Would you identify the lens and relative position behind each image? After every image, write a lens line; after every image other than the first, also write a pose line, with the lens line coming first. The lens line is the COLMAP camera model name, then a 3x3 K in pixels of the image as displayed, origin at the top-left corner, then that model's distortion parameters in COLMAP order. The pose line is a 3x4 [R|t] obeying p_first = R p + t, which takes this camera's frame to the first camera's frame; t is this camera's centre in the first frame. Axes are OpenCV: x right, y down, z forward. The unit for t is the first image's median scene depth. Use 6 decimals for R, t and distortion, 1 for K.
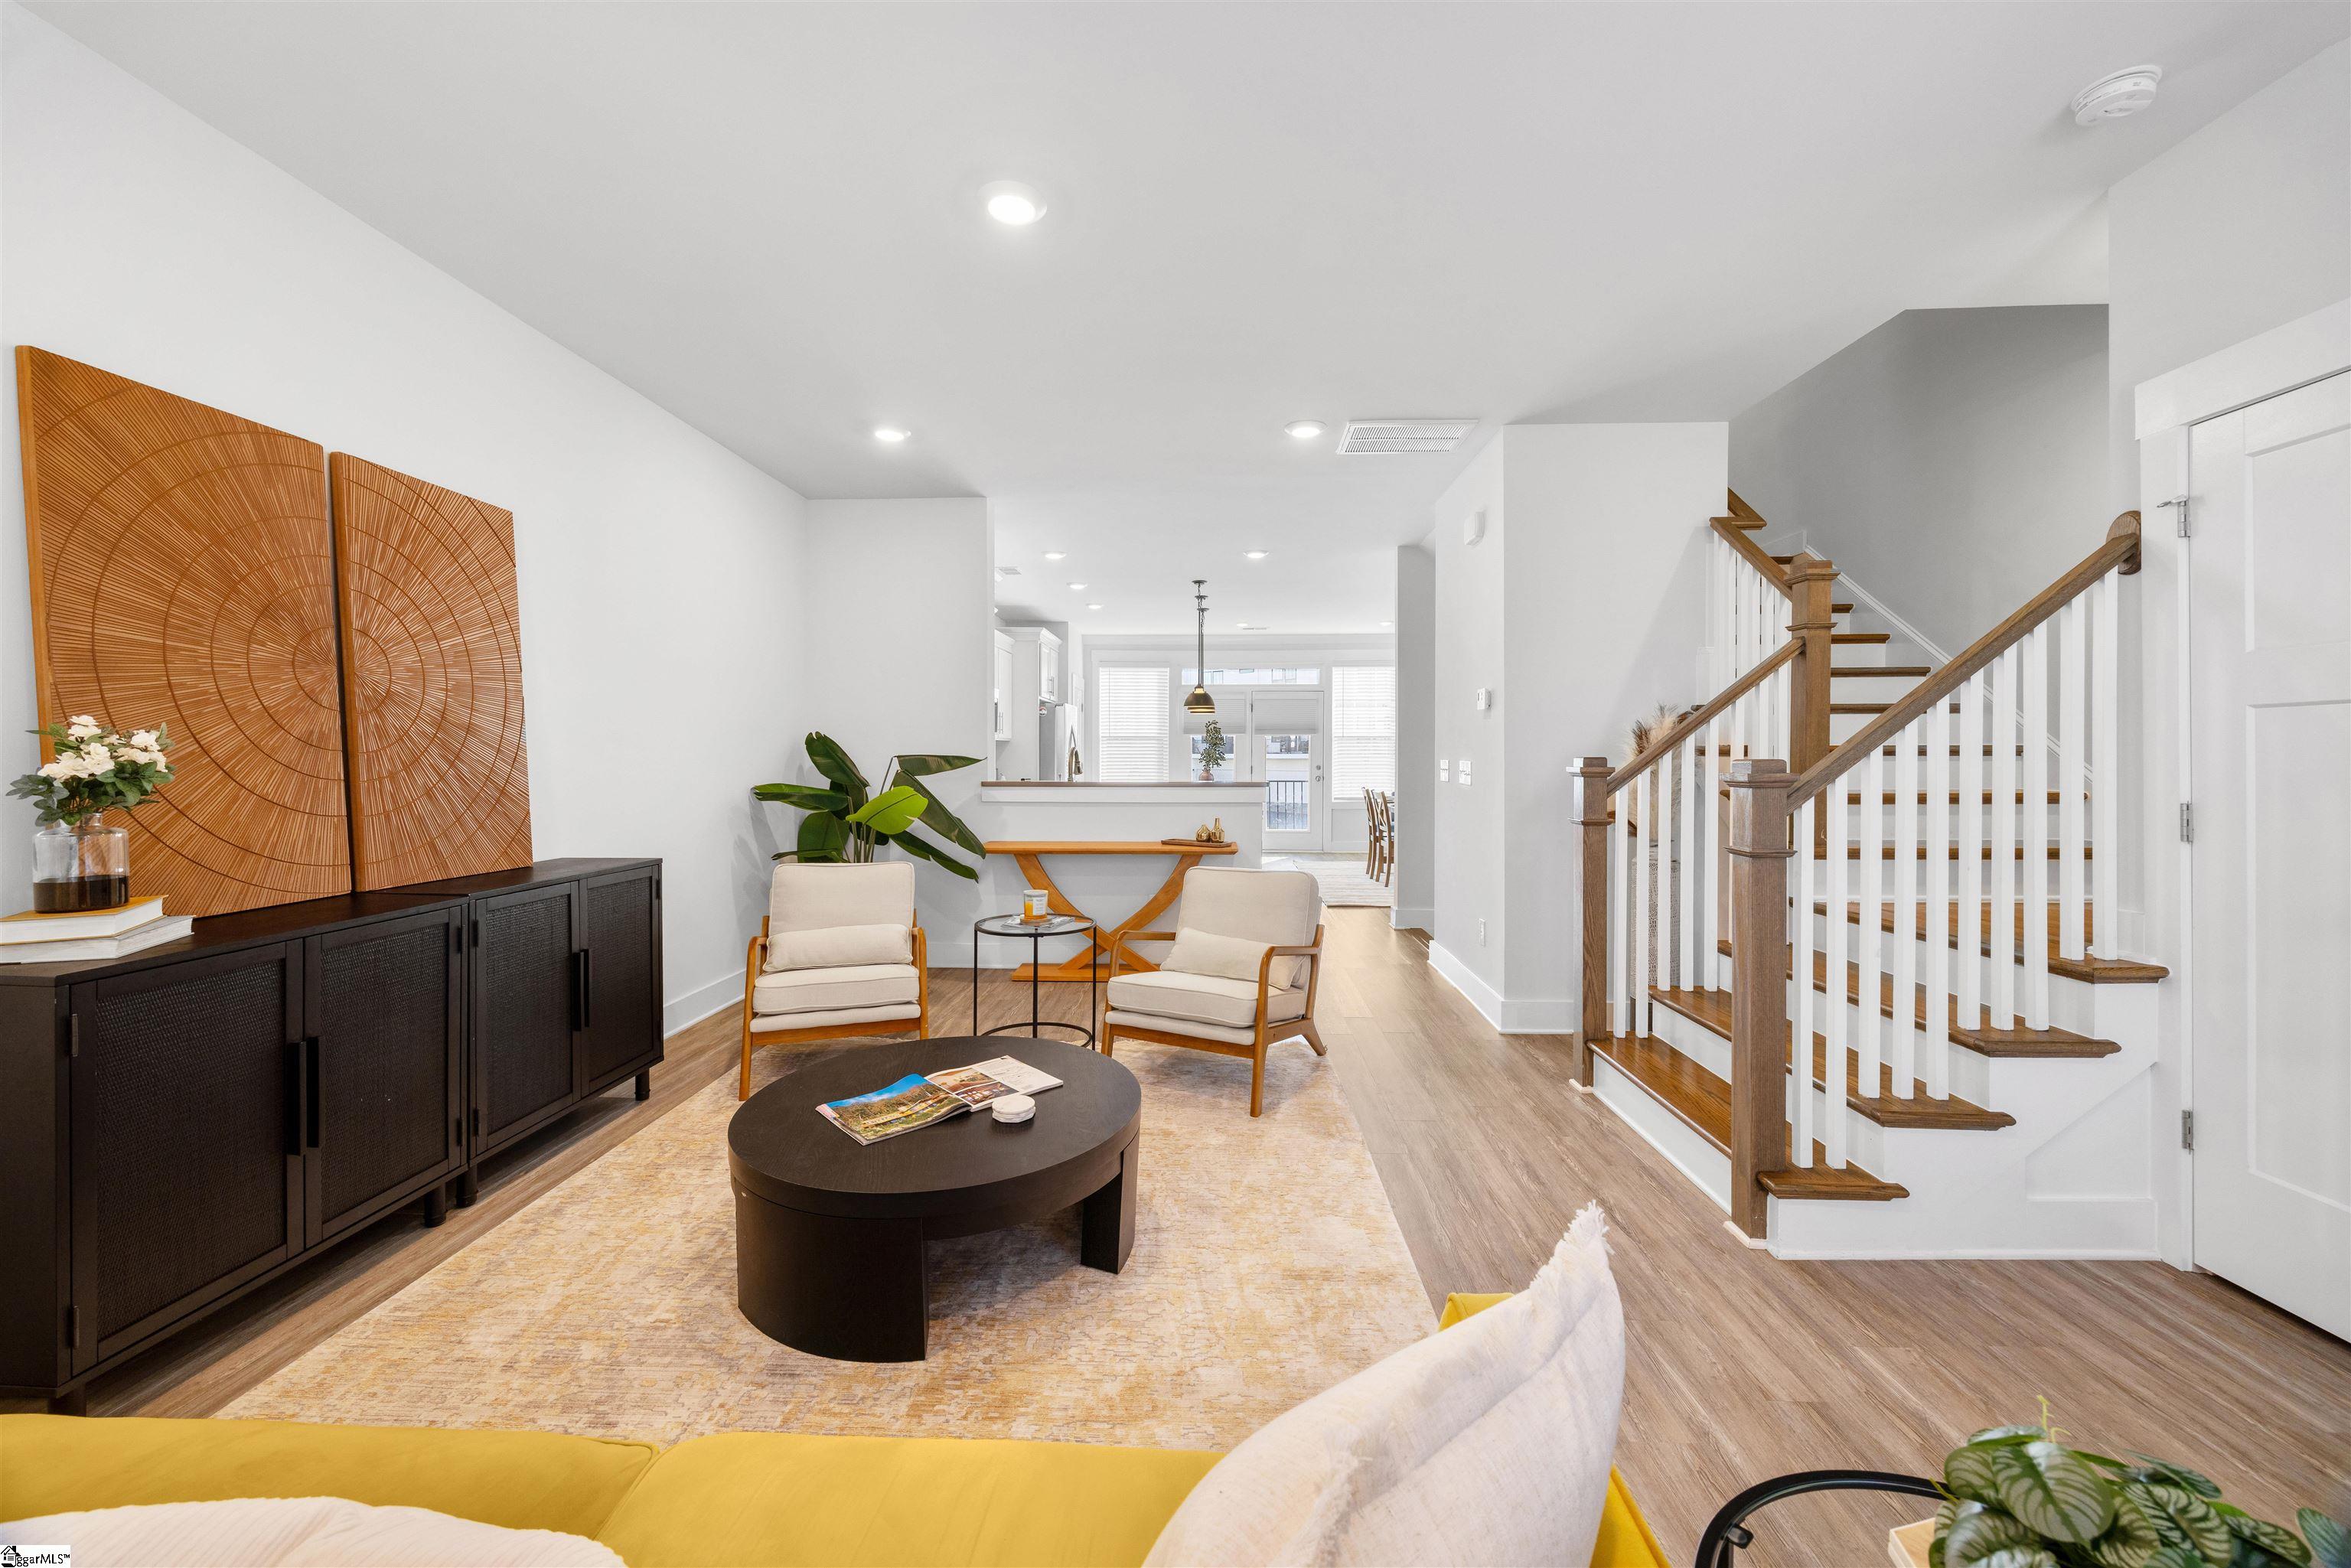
lens RADIAL K [[891.7, 0, 1174.3], [0, 891.7, 760.9], [0, 0, 1]] dist [-0.002813, -0.000127]
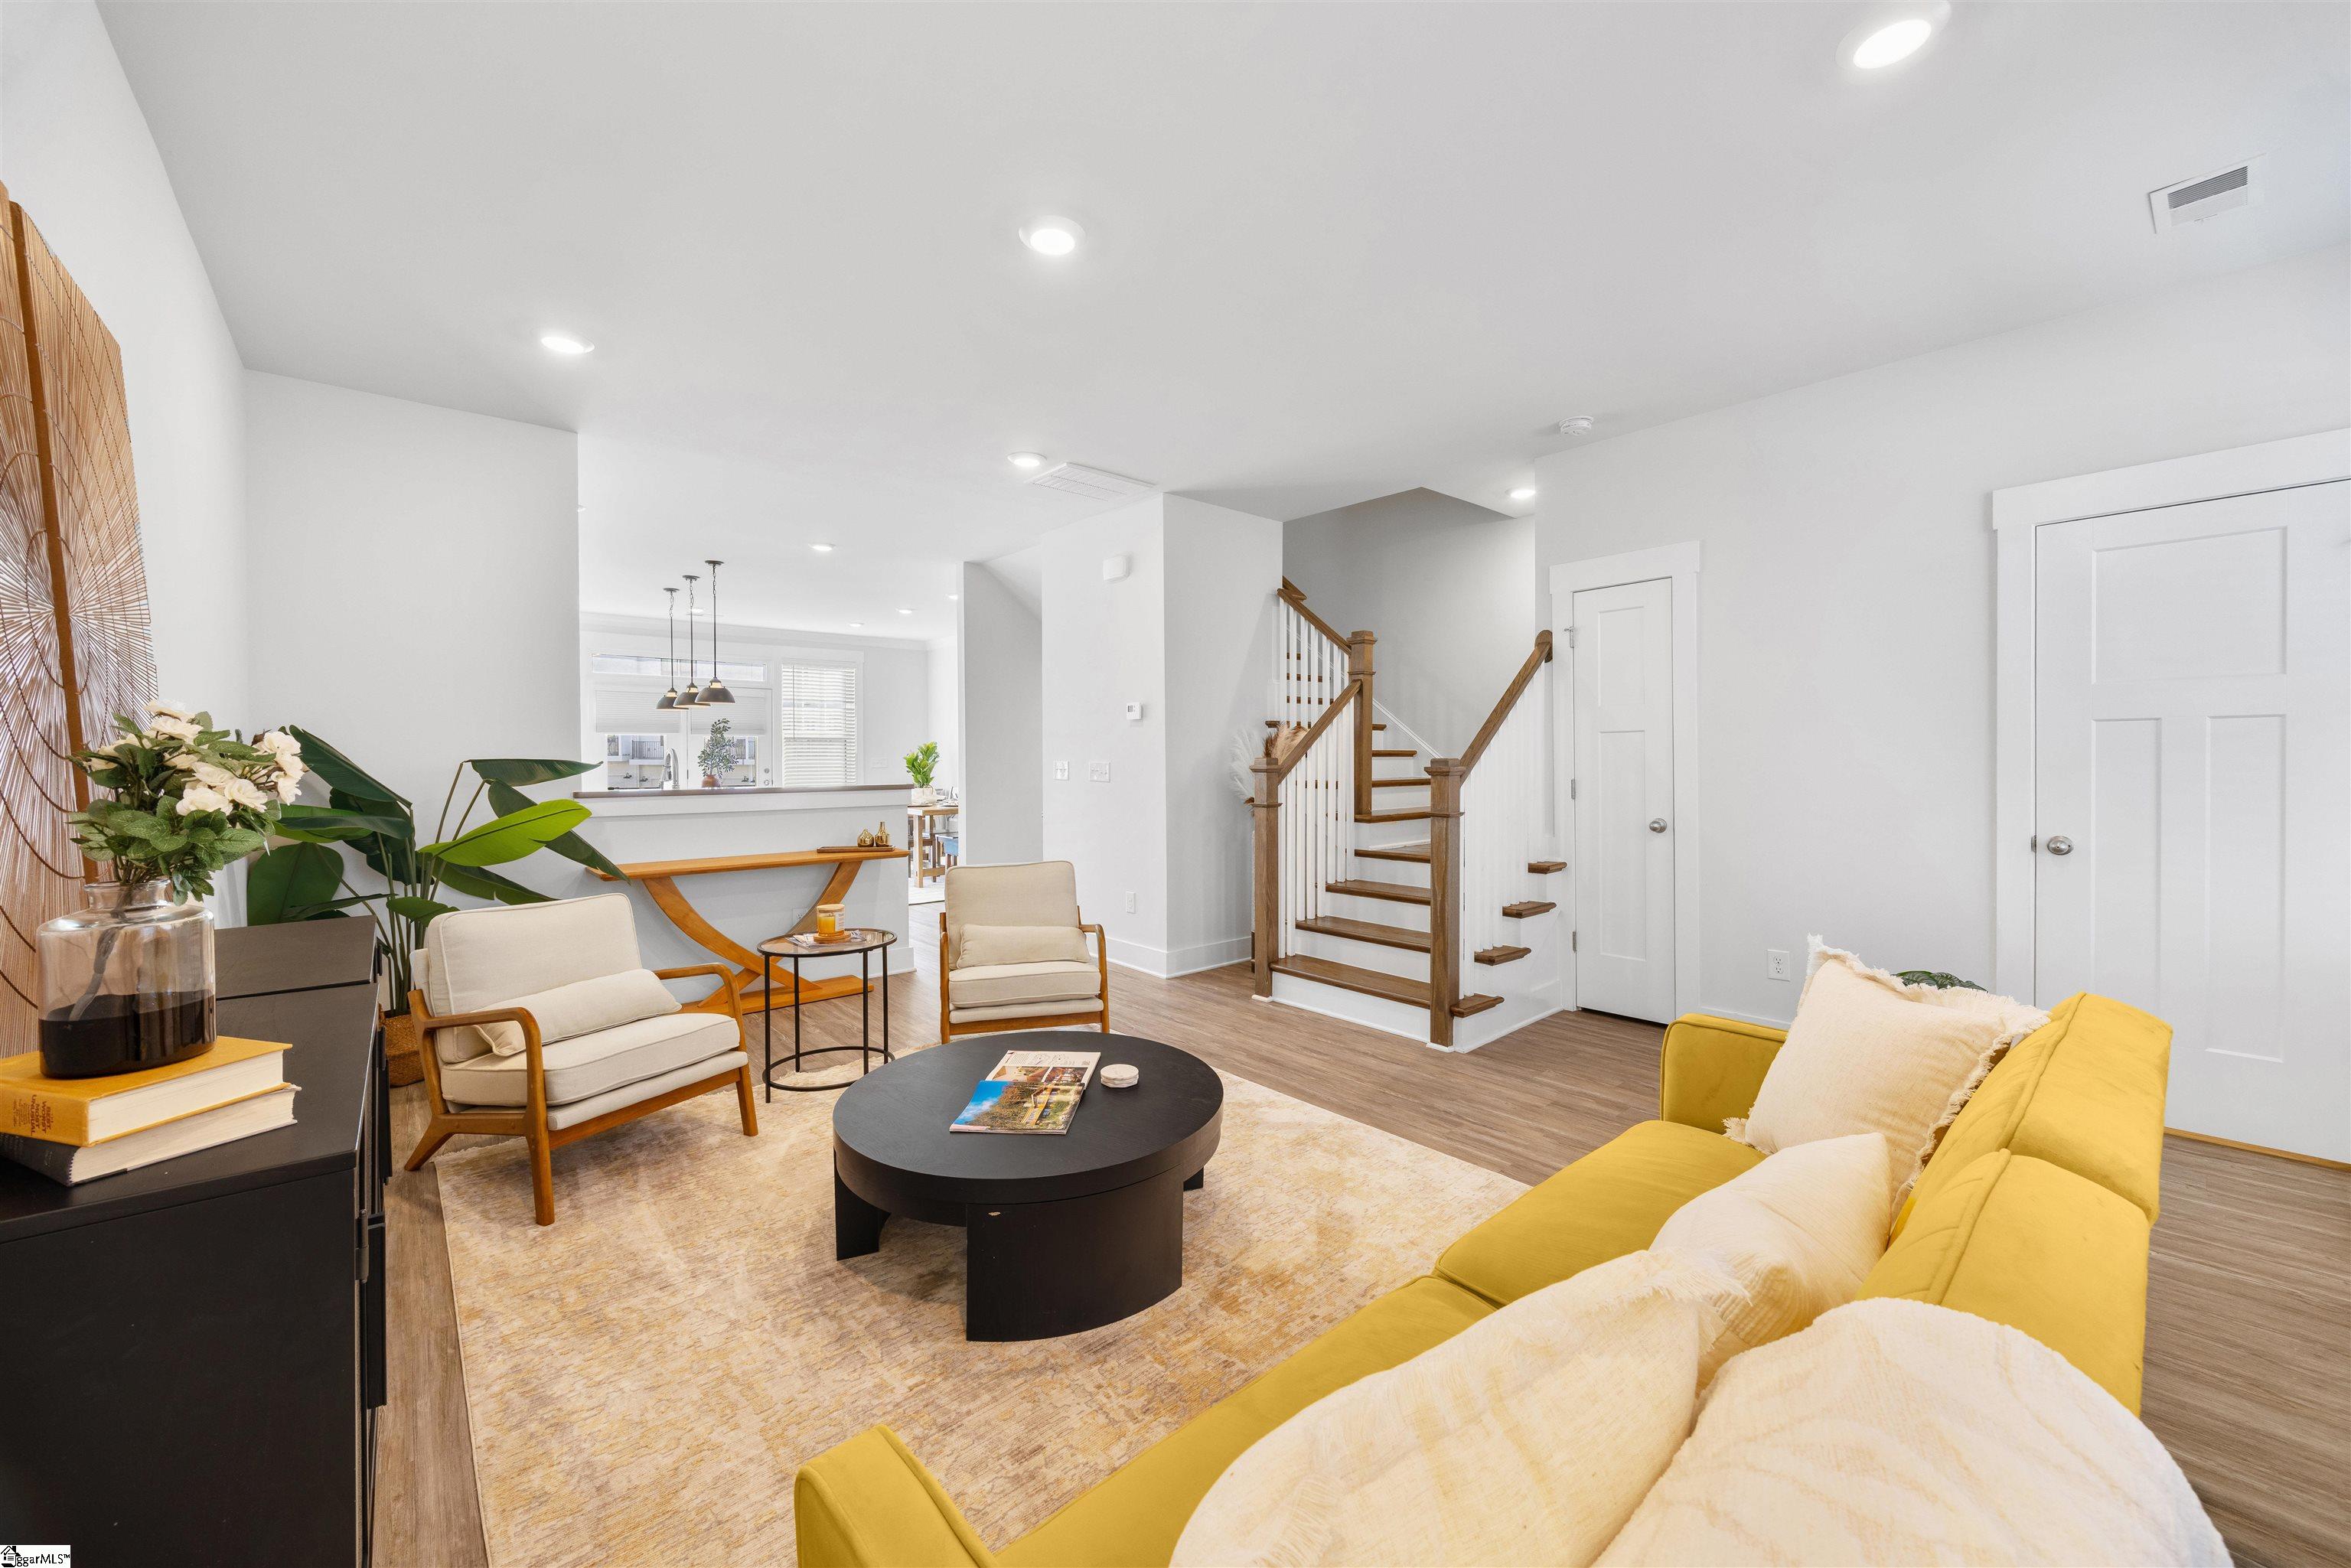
lens RADIAL K [[891.7, 0, 1174.3], [0, 891.7, 760.9], [0, 0, 1]] dist [-0.002813, -0.000127]
pose [[0.726499, -0.005855, 0.687143, -0.787633], [0.006931, 0.999975, 0.001193, -0.003859], [-0.687133, 0.003896, 0.726522, 0.125478]]
